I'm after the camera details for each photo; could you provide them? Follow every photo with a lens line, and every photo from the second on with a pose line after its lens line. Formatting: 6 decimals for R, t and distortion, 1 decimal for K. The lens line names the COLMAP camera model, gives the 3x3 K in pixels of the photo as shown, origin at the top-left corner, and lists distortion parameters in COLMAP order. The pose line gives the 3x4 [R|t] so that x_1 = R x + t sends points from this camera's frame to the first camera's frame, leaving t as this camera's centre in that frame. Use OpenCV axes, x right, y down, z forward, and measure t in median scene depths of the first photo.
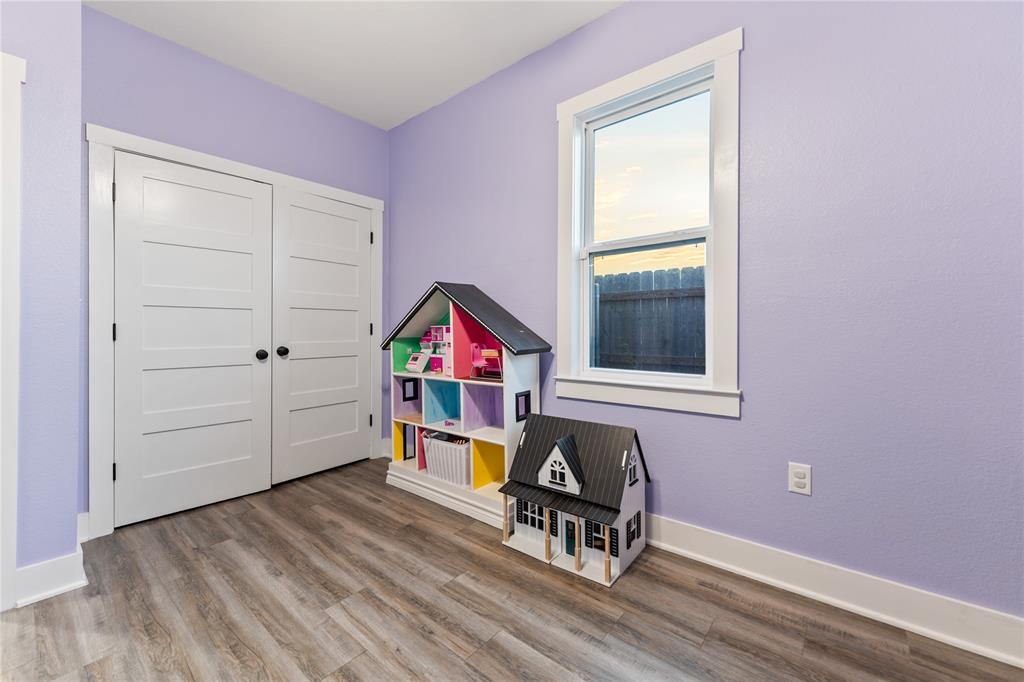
lens RADIAL K [[414.7, 0, 512.9], [0, 414.7, 330.0], [0, 0, 1]] dist [-0.000554, -0.000104]
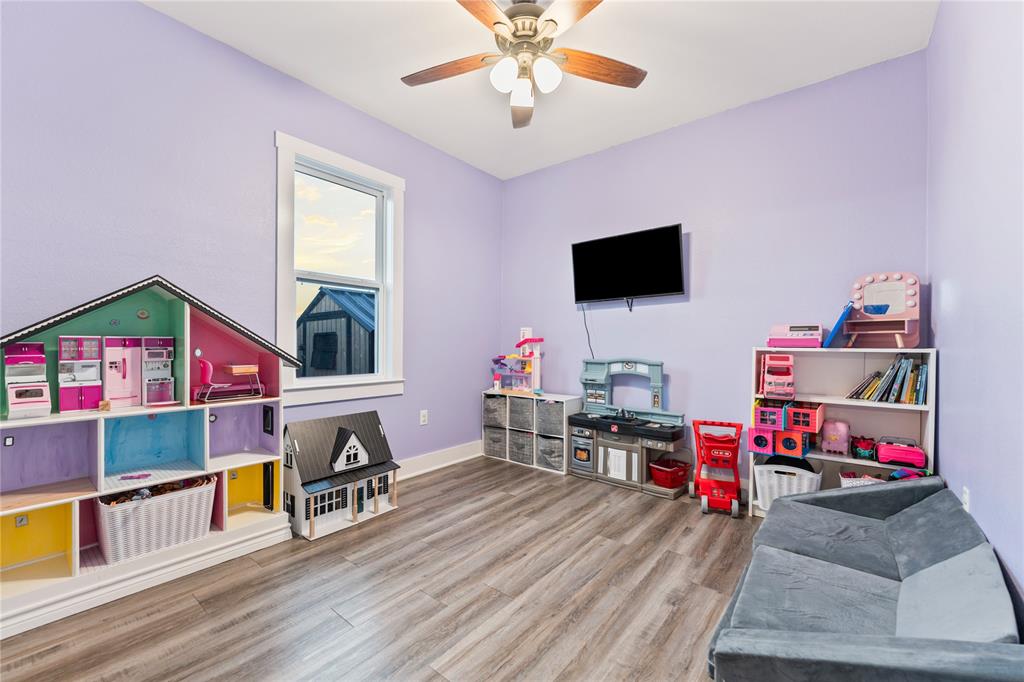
lens RADIAL K [[404.5, 0, 506.1], [0, 404.5, 343.4], [0, 0, 1]] dist [0.001002, -0.000049]
pose [[-0.004097, 0.008634, 0.999954, -1.165634], [-0.006849, 0.999939, -0.008662, 0.002372], [-0.999968, -0.006885, -0.004038, 0.525593]]
